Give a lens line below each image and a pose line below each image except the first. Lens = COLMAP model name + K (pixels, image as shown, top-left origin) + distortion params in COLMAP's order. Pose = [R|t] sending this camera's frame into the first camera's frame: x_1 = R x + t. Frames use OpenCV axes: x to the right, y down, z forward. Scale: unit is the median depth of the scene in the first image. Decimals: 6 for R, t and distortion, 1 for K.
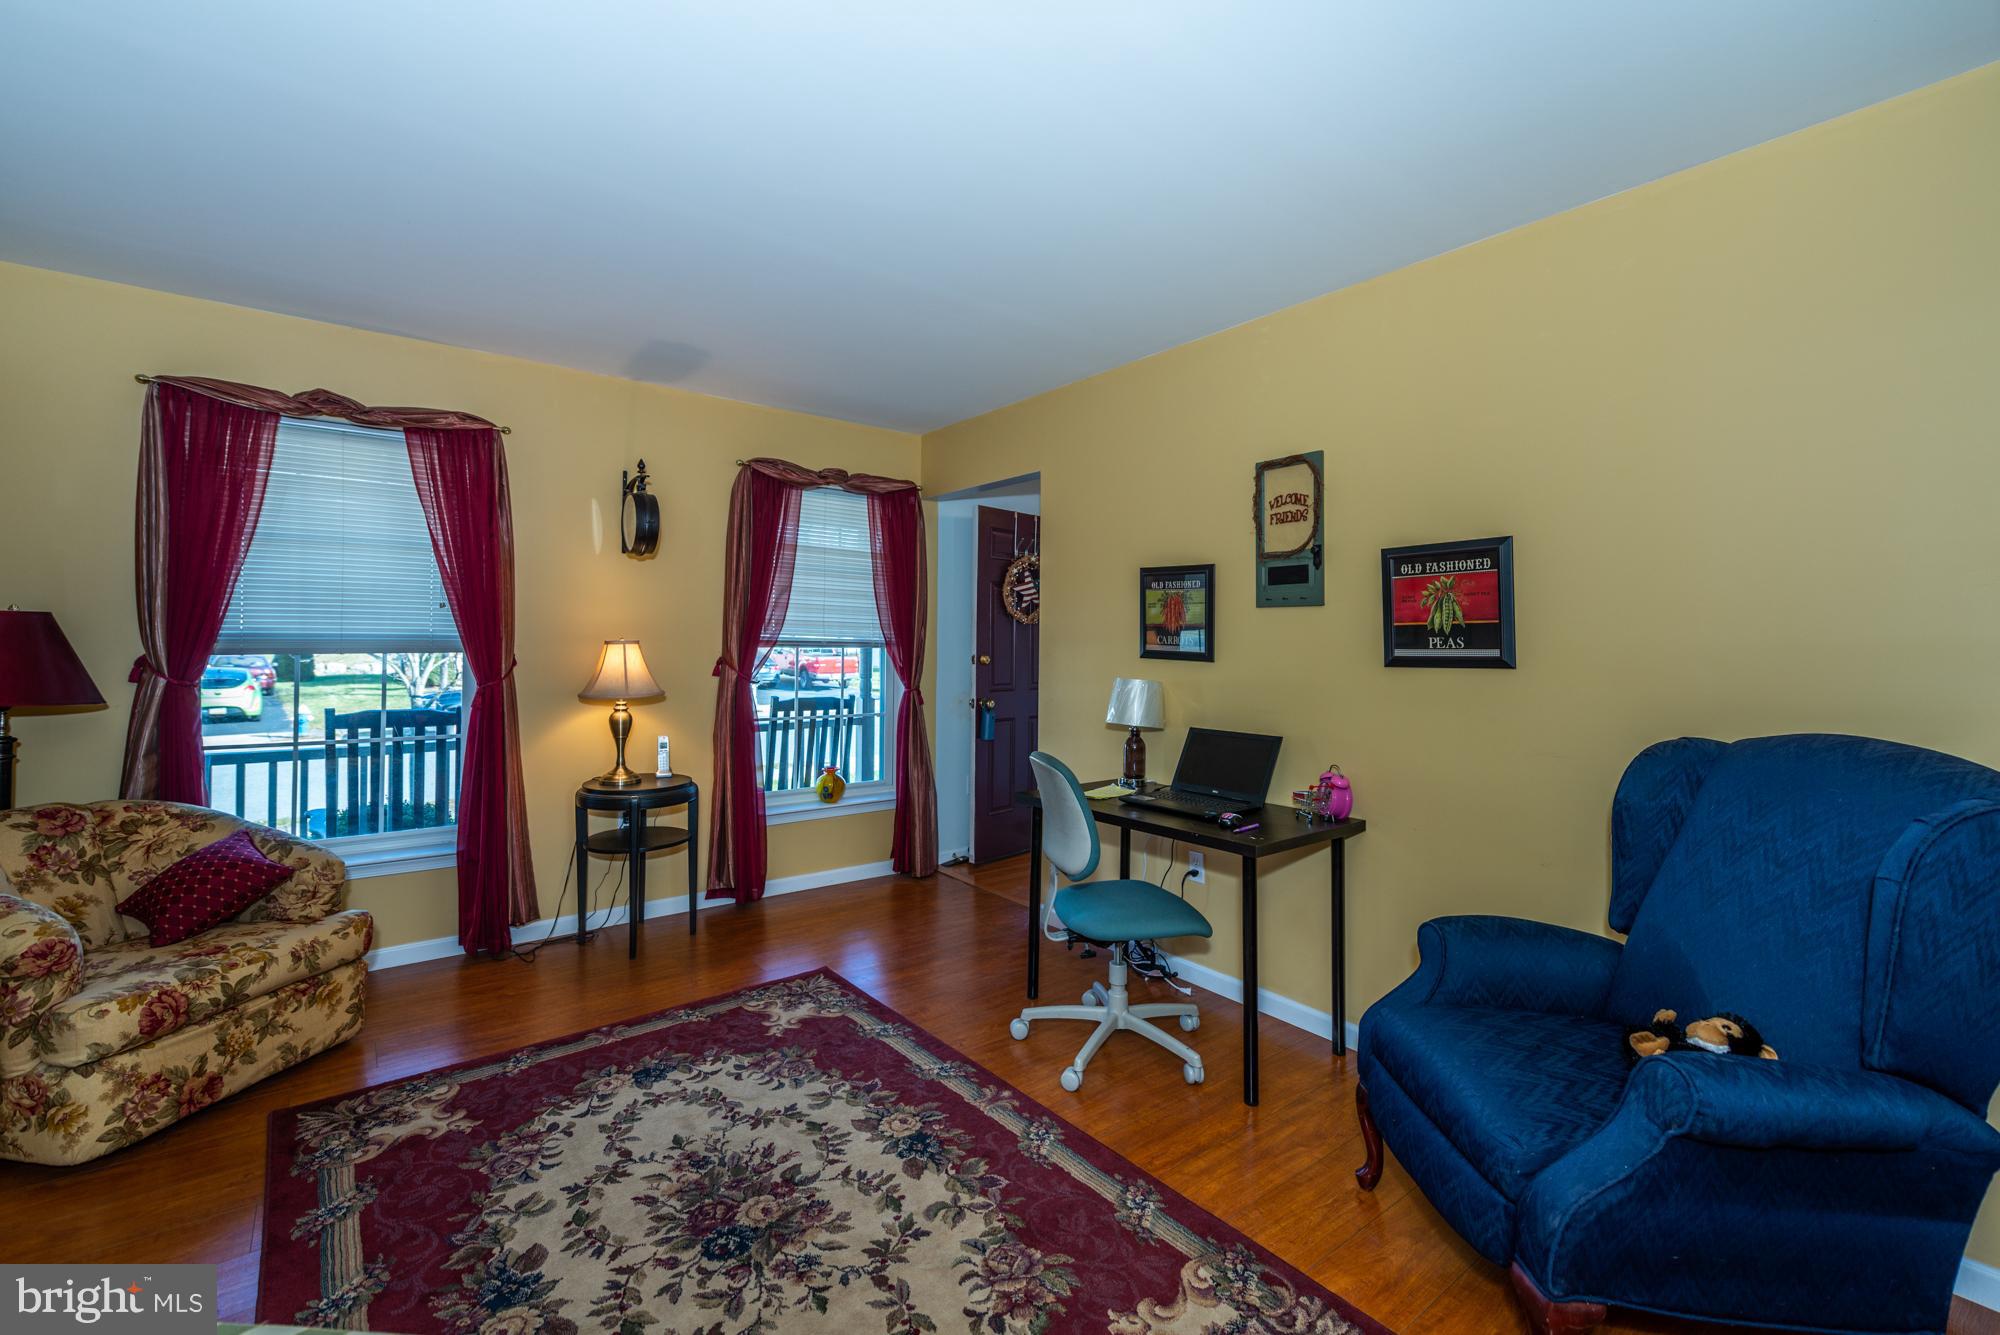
lens RADIAL K [[852.3, 0, 992.0], [0, 852.3, 627.1], [0, 0, 1]] dist [-0.002275, -0.000806]
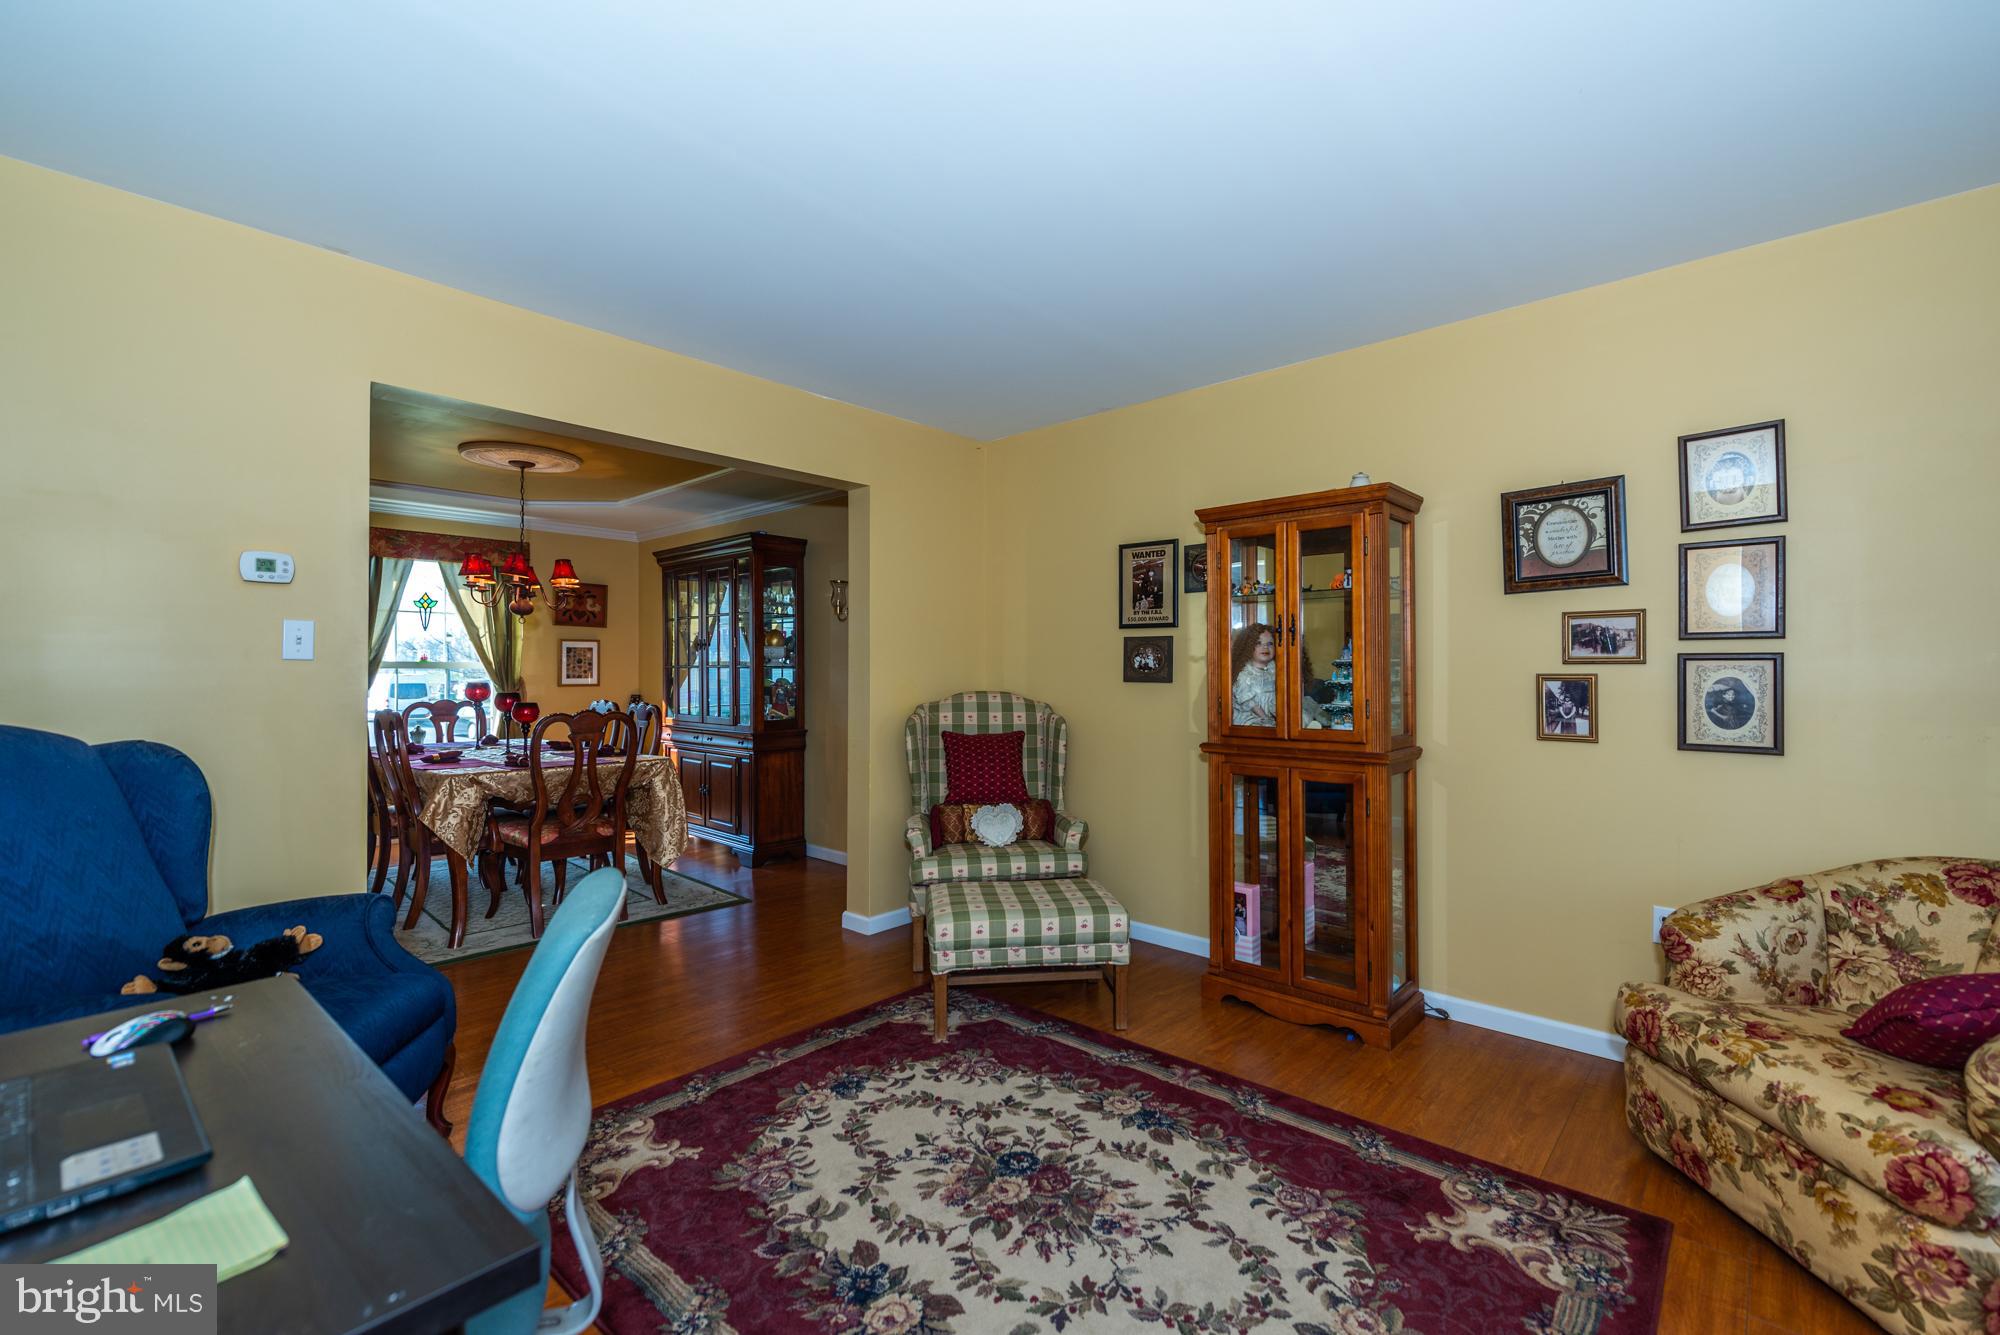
lens RADIAL K [[852.3, 0, 1015.3], [0, 852.3, 670.9], [0, 0, 1]] dist [-0.002275, -0.000806]
pose [[-0.985679, -0.011696, -0.168227, -0.088434], [-0.008496, 0.999769, -0.019728, 0.065421], [0.168419, -0.018016, -0.985551, 1.852464]]
